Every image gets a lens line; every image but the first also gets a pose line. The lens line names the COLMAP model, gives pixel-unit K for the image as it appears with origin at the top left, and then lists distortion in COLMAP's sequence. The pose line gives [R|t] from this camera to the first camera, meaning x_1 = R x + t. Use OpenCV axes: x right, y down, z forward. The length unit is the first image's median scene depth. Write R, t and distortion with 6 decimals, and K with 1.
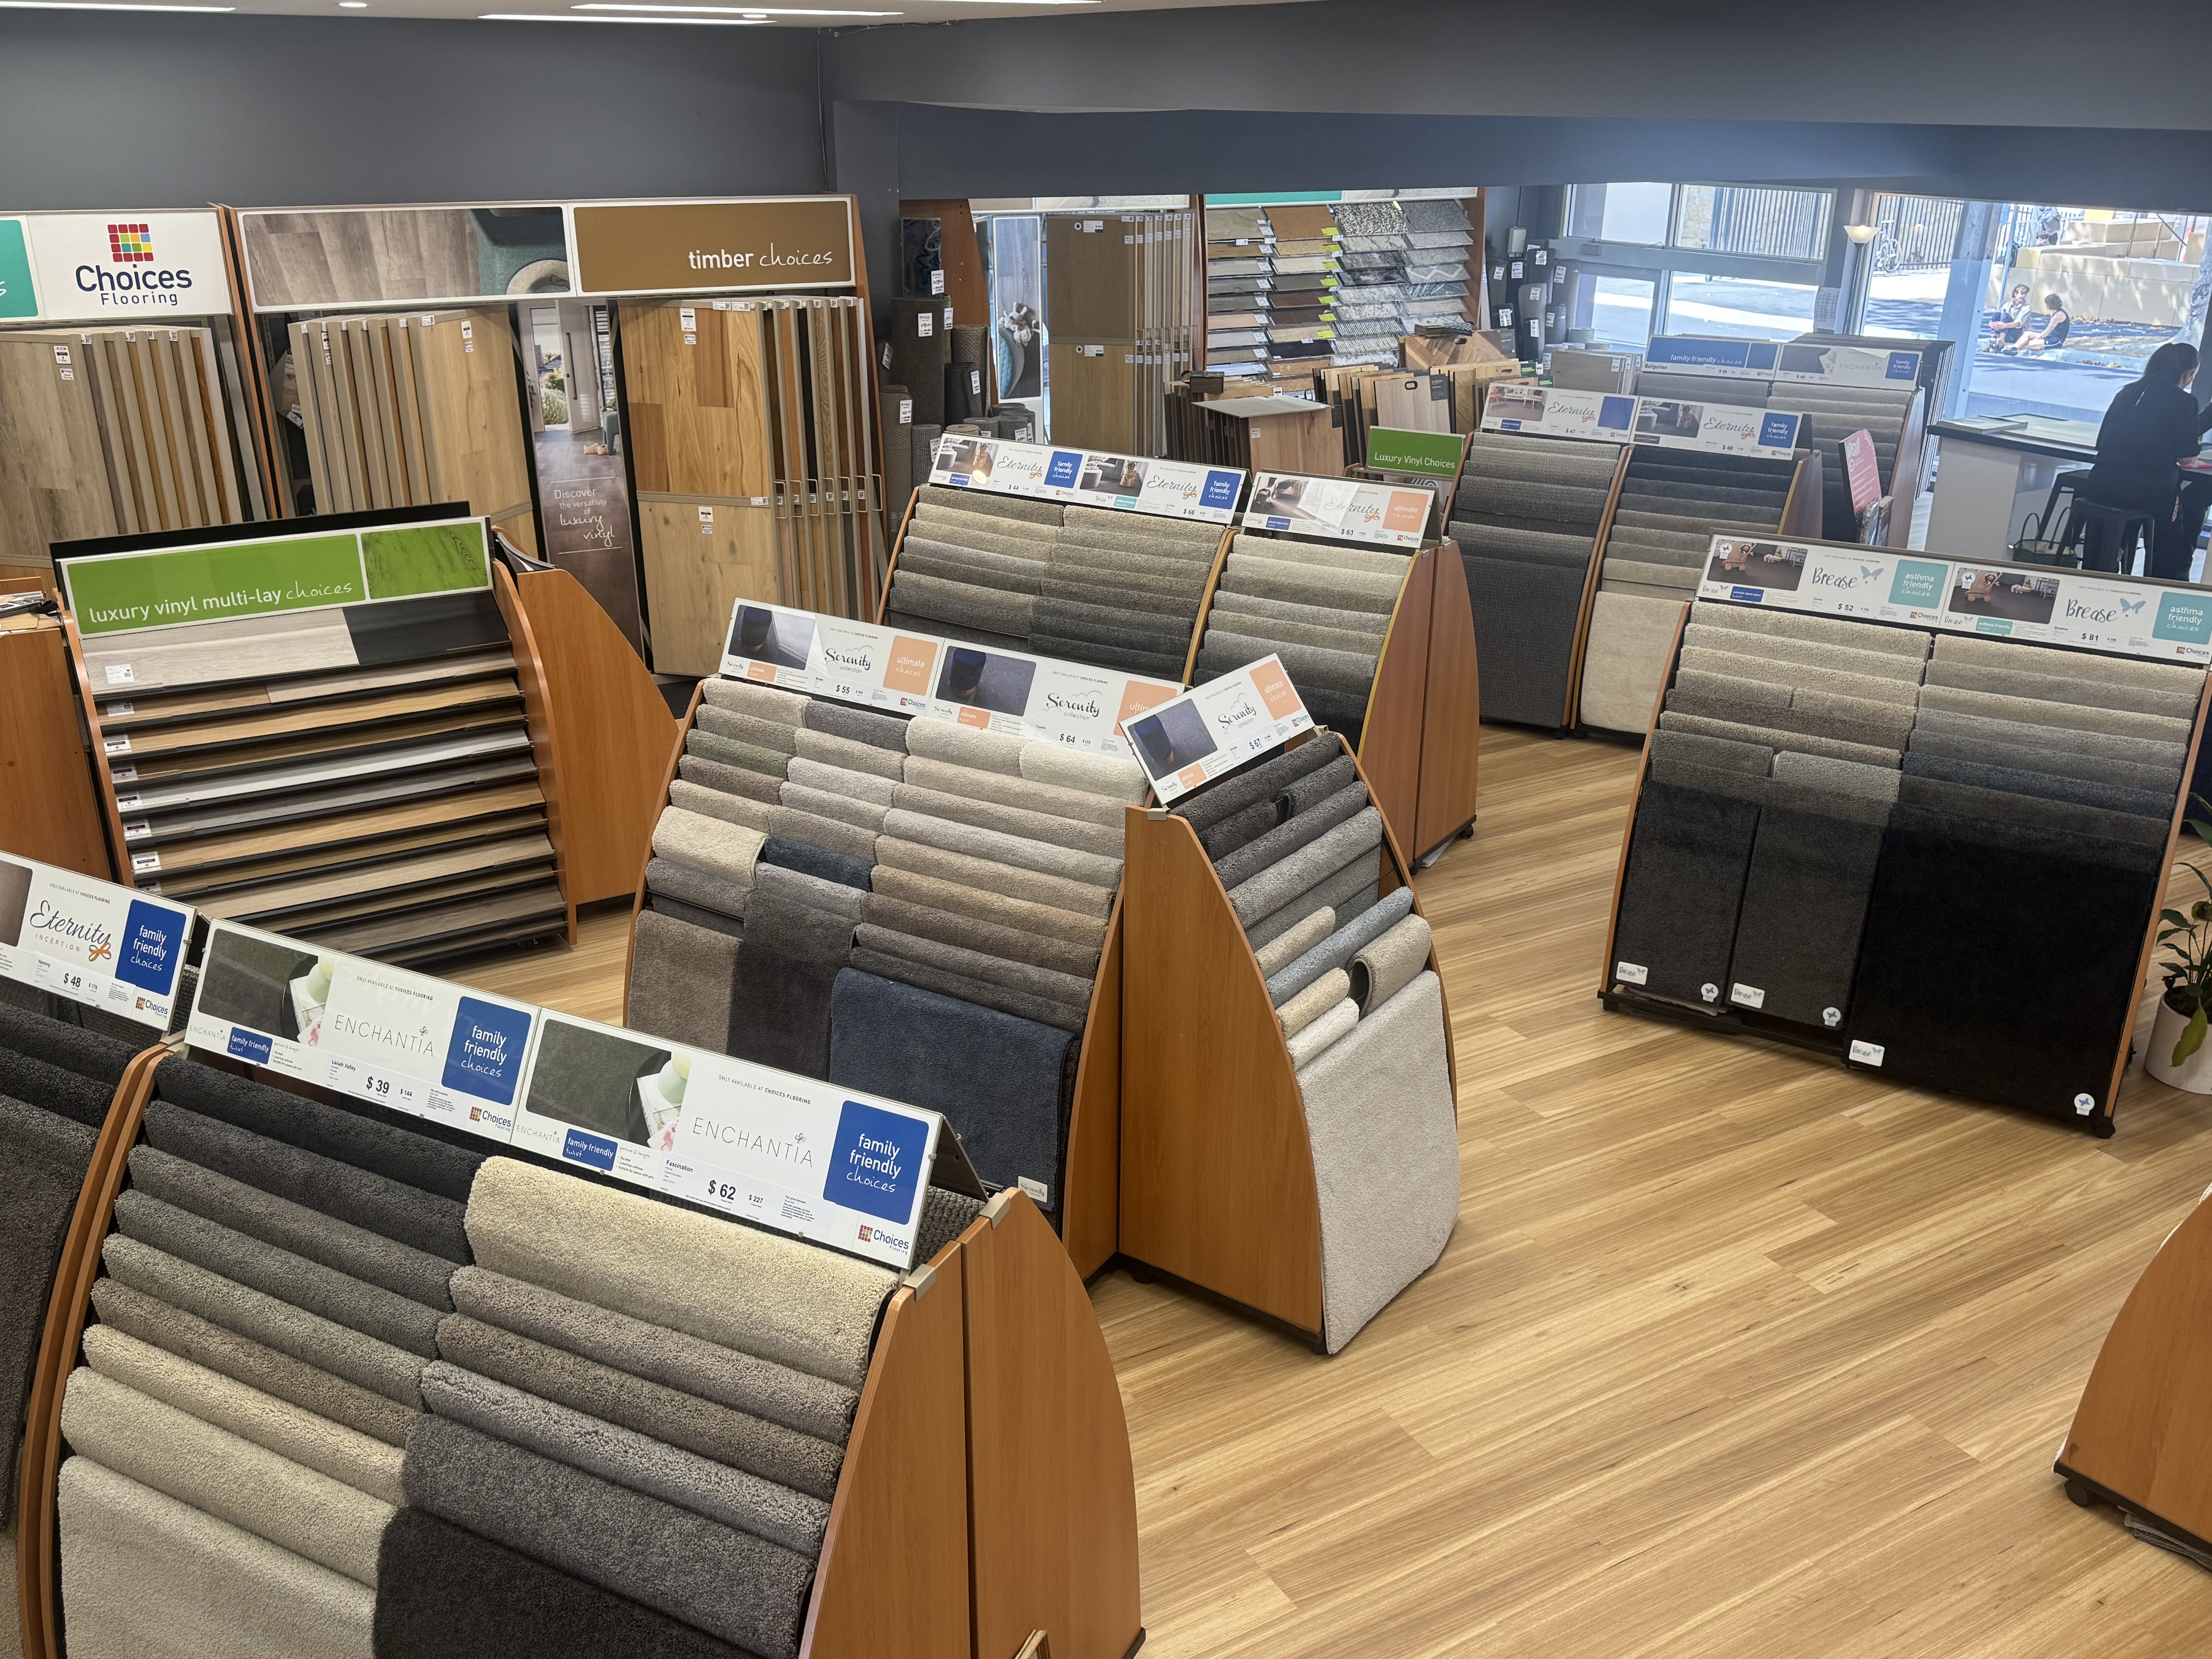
lens RADIAL K [[1879.7, 0, 1107.7], [0, 1879.7, 890.7], [0, 0, 1]] dist [-0.006736, -0.016414]
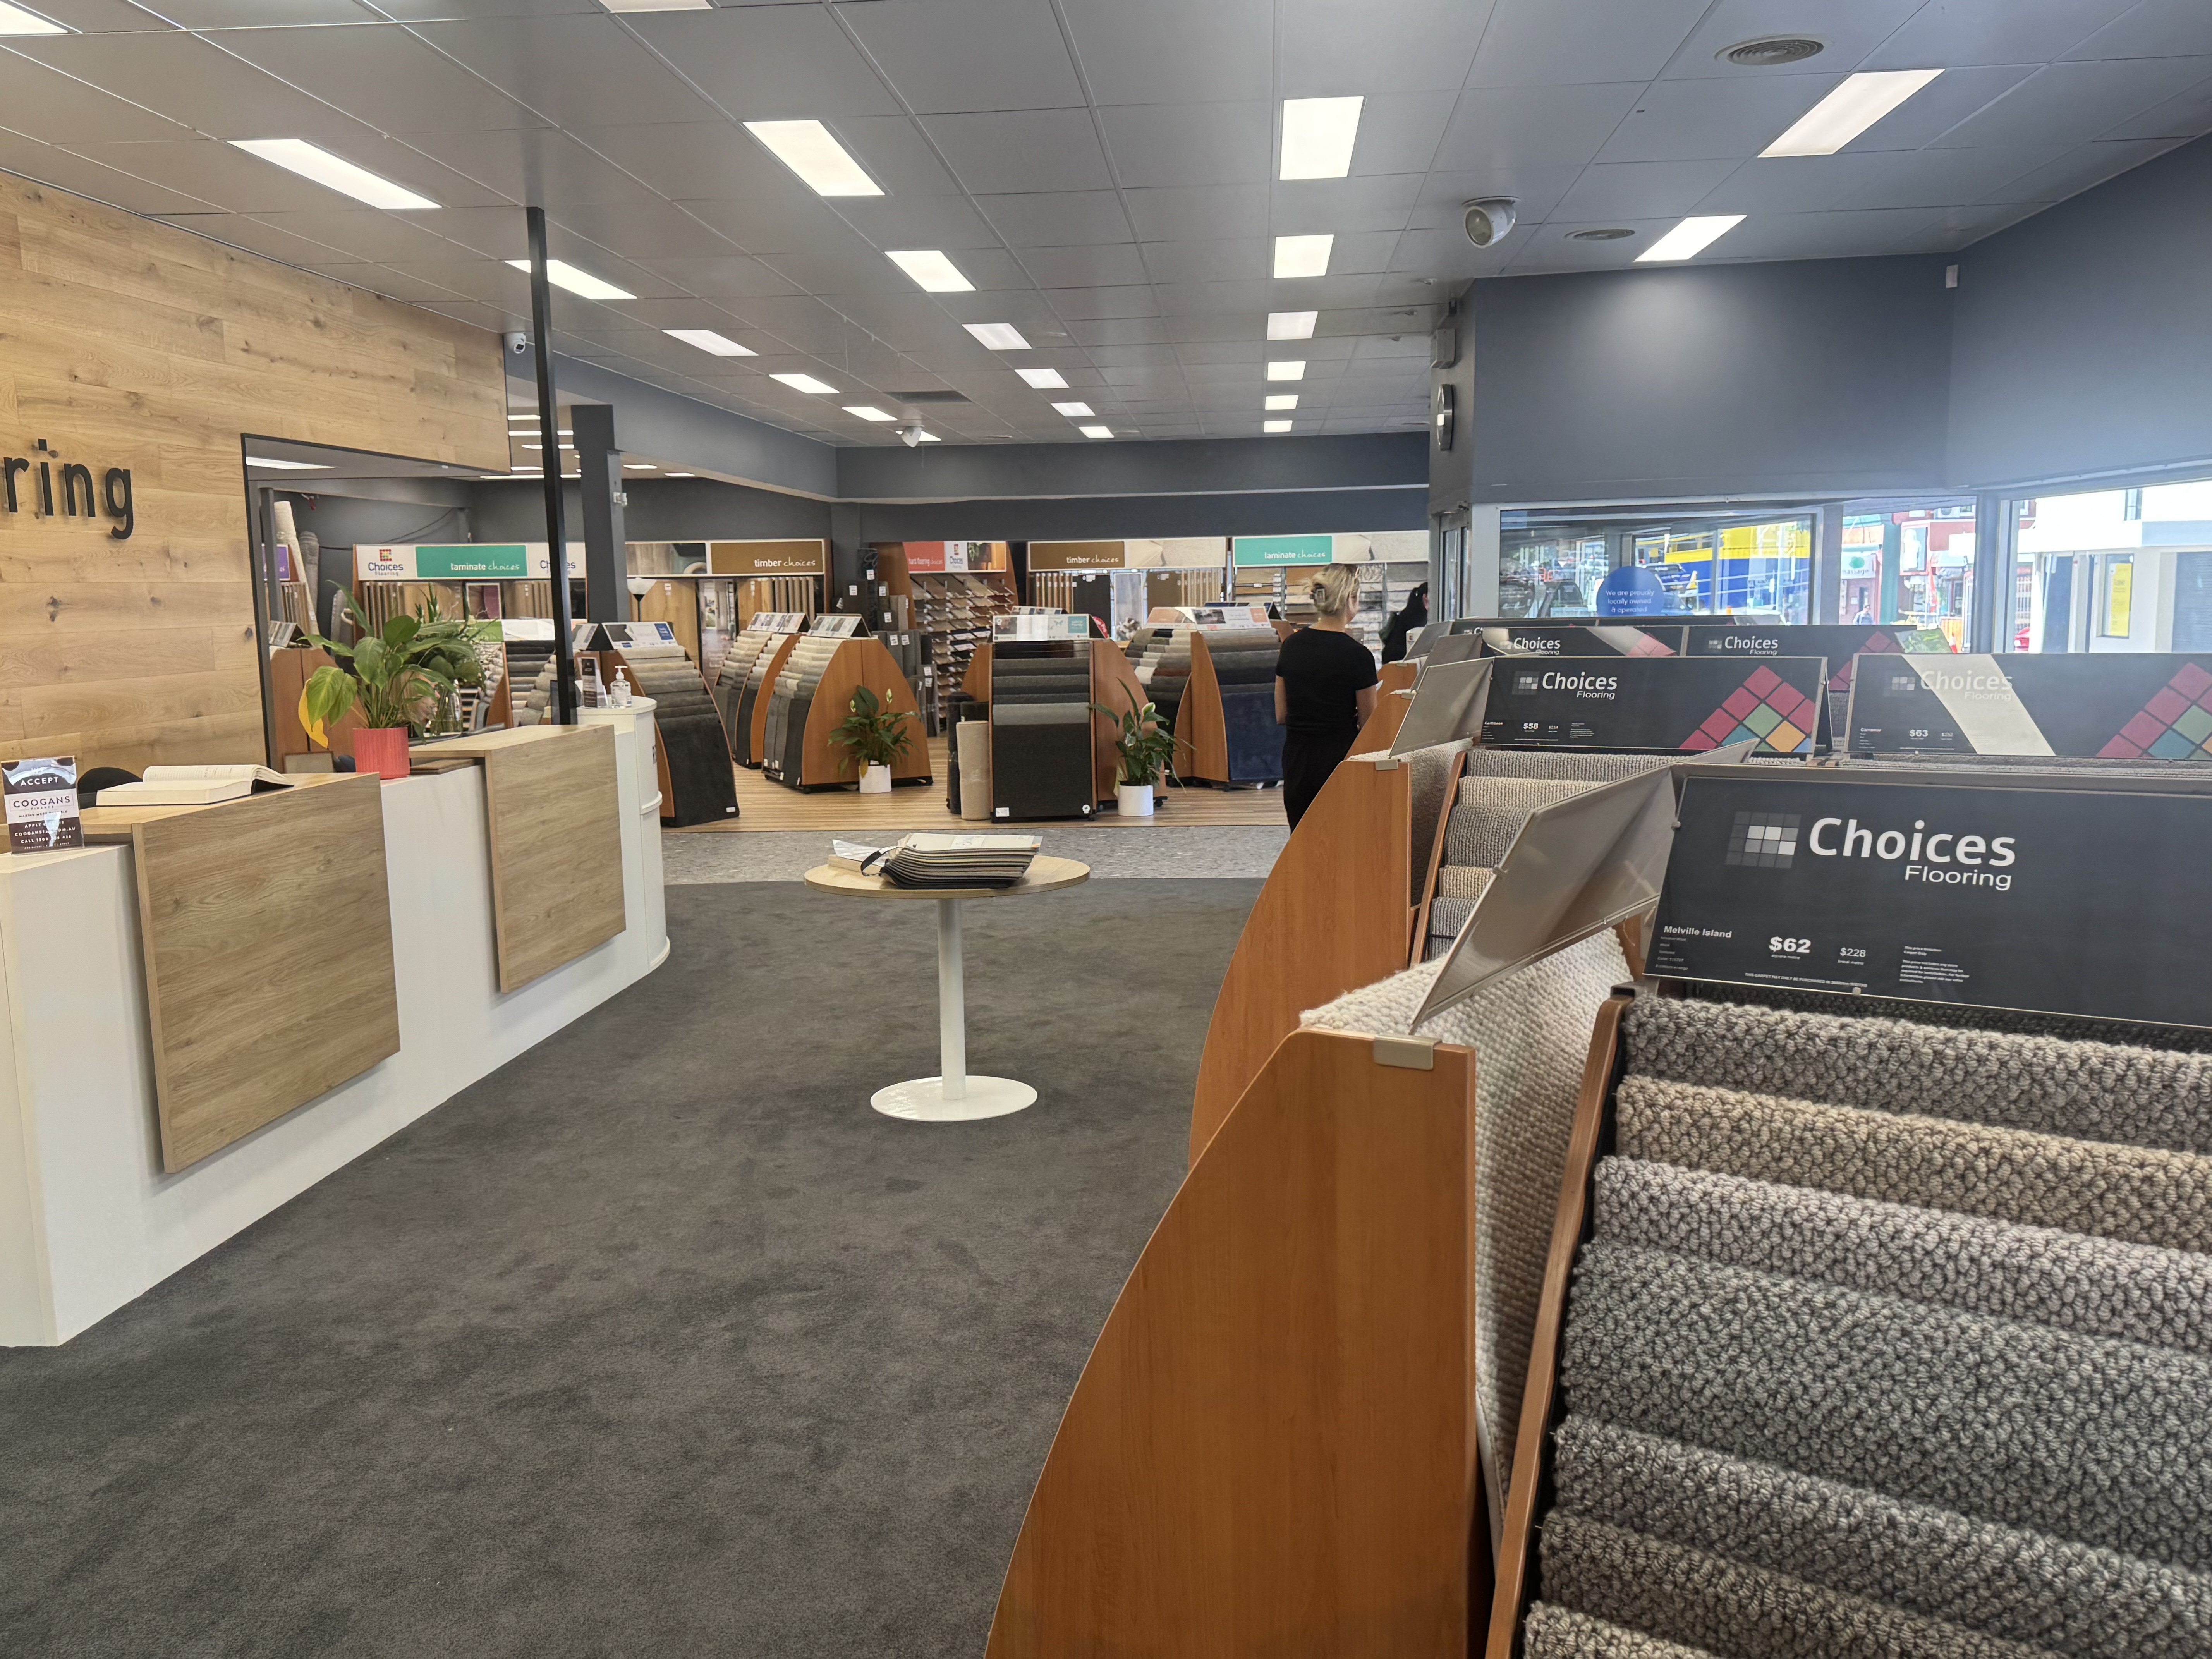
lens RADIAL K [[1879.7, 0, 1107.7], [0, 1879.7, 890.7], [0, 0, 1]] dist [-0.006736, -0.016414]
pose [[0.807765, 0.071655, -0.585133, 1.645365], [-0.209828, 0.962528, -0.171792, 0.415205], [0.550897, 0.261545, 0.792532, -0.612914]]
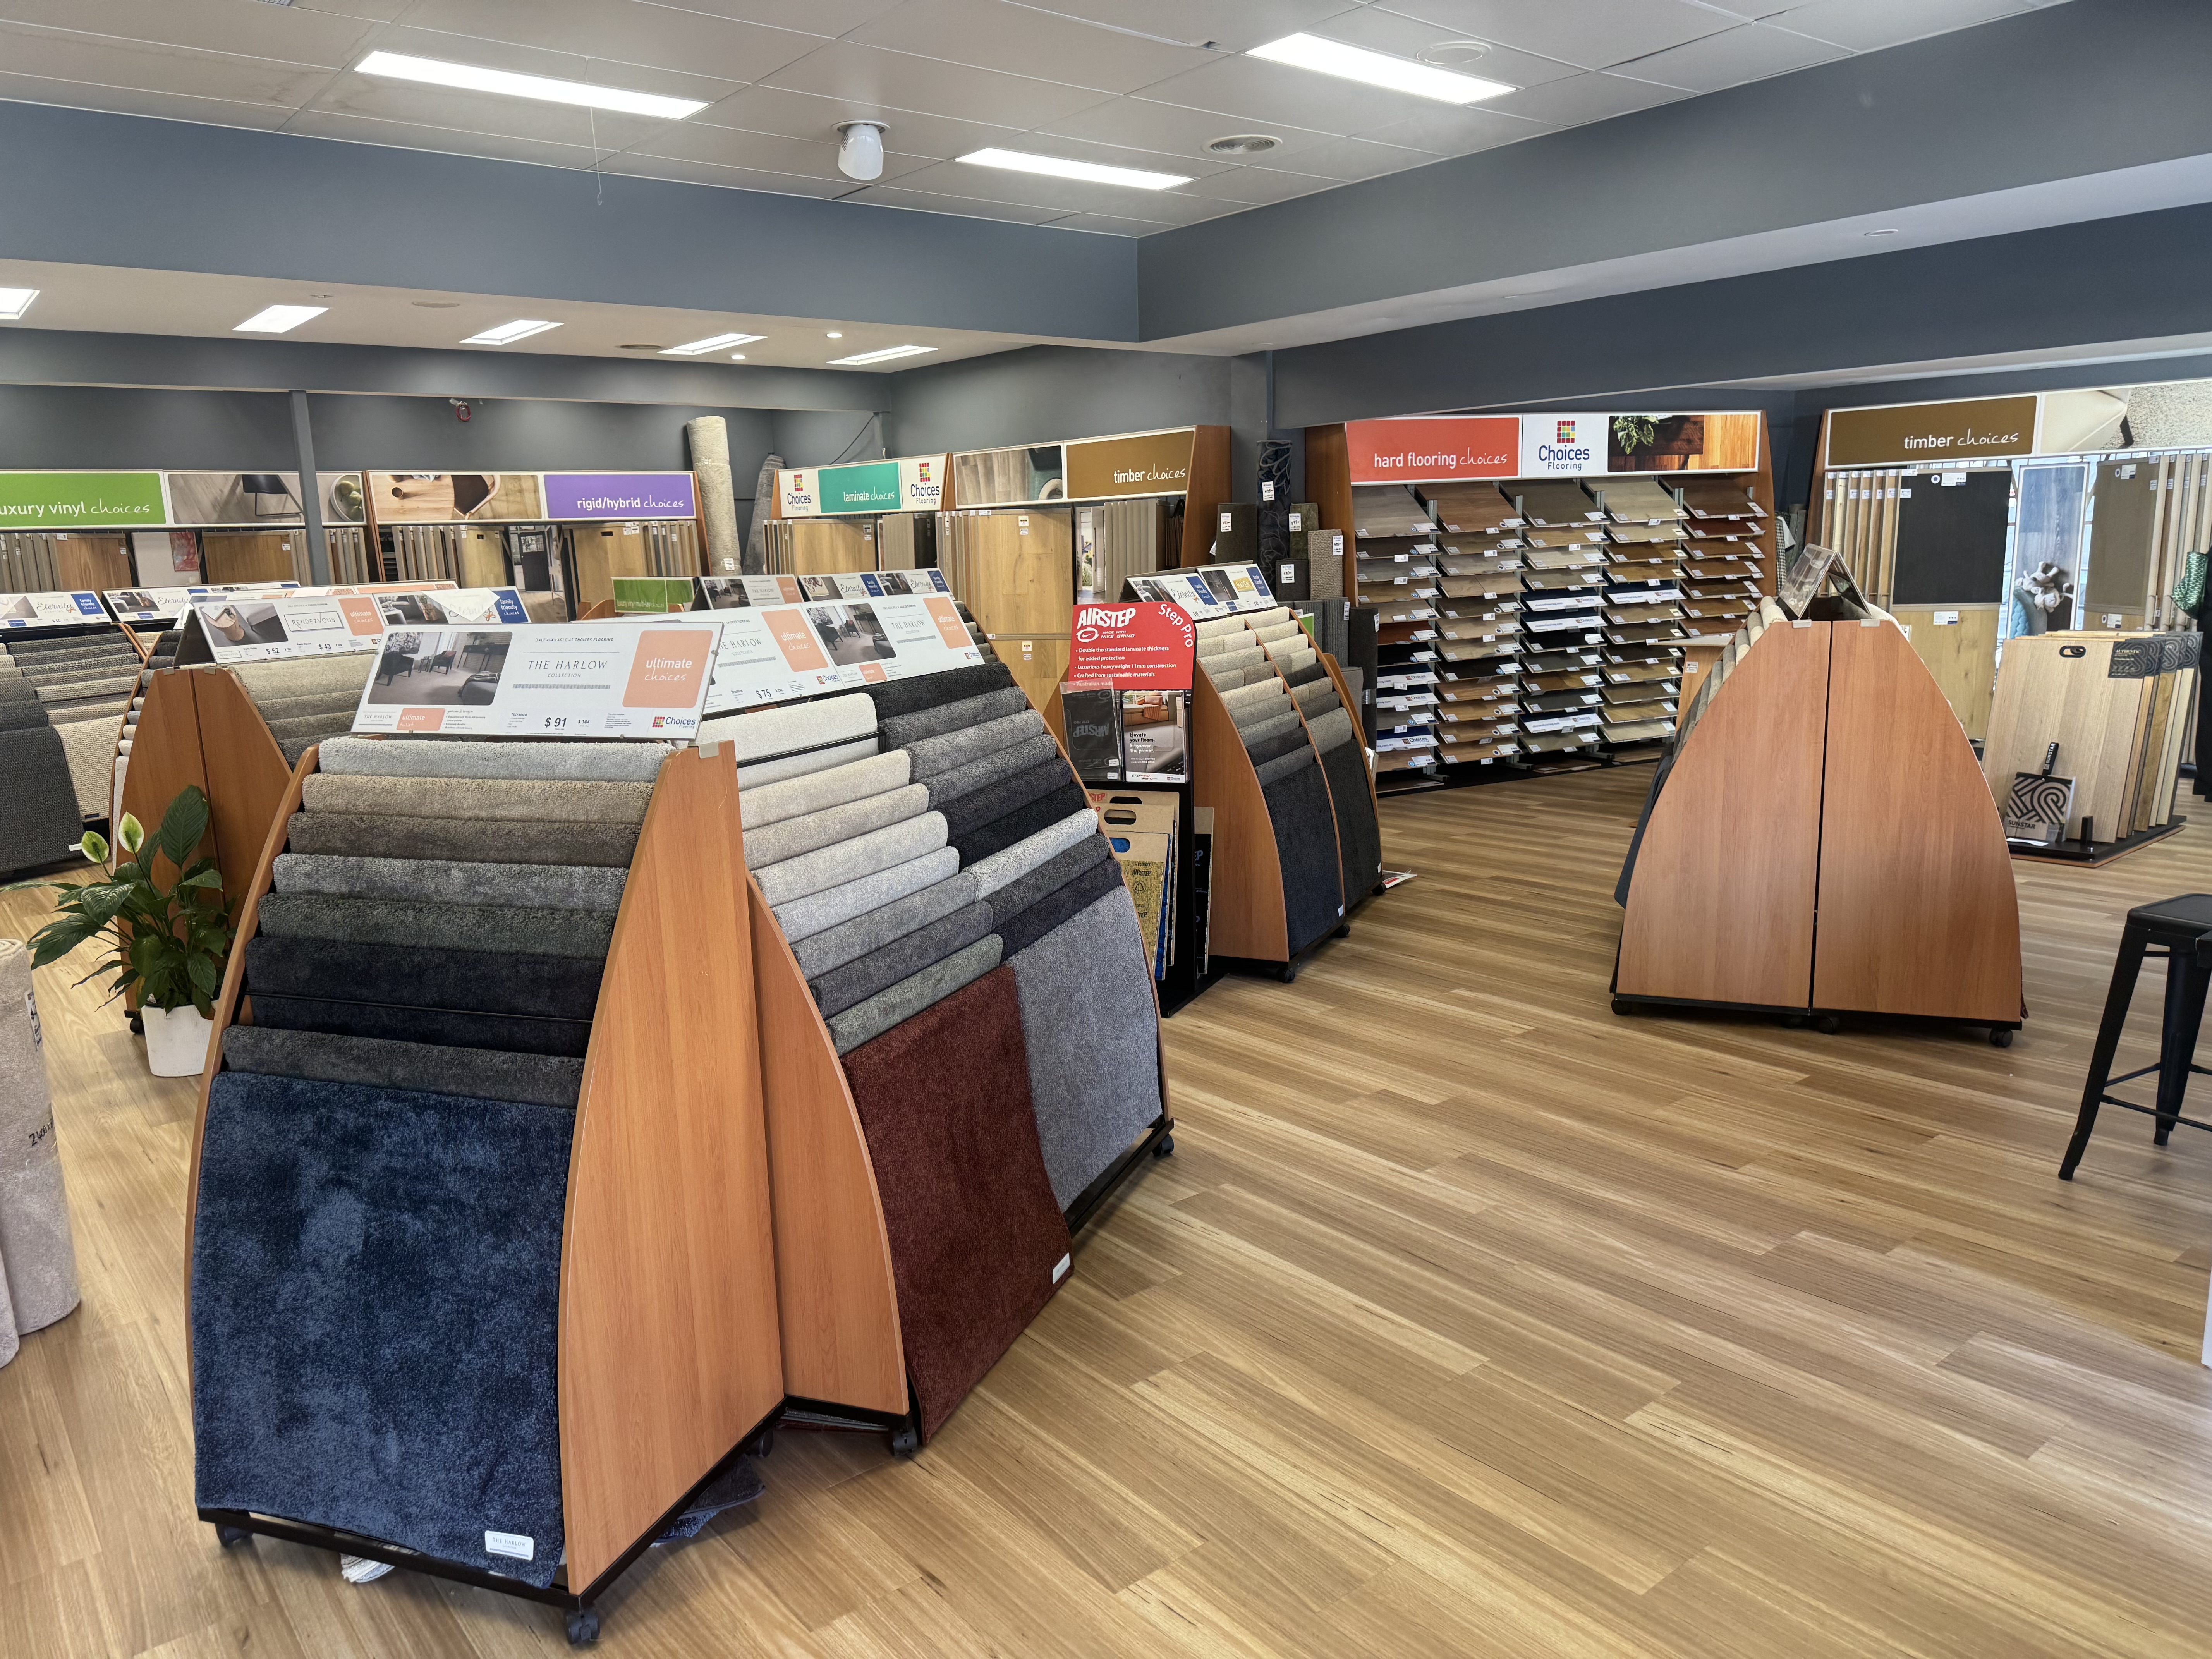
lens RADIAL K [[1524.4, 0, 1106.0], [0, 1524.4, 829.5], [0, 0, 1]] dist [0.062104, -0.127370]
pose [[0.136397, 0.169349, -0.976072, 0.958368], [-0.355433, 0.928046, 0.111348, -0.210300], [0.924696, 0.331741, 0.186775, 0.854265]]
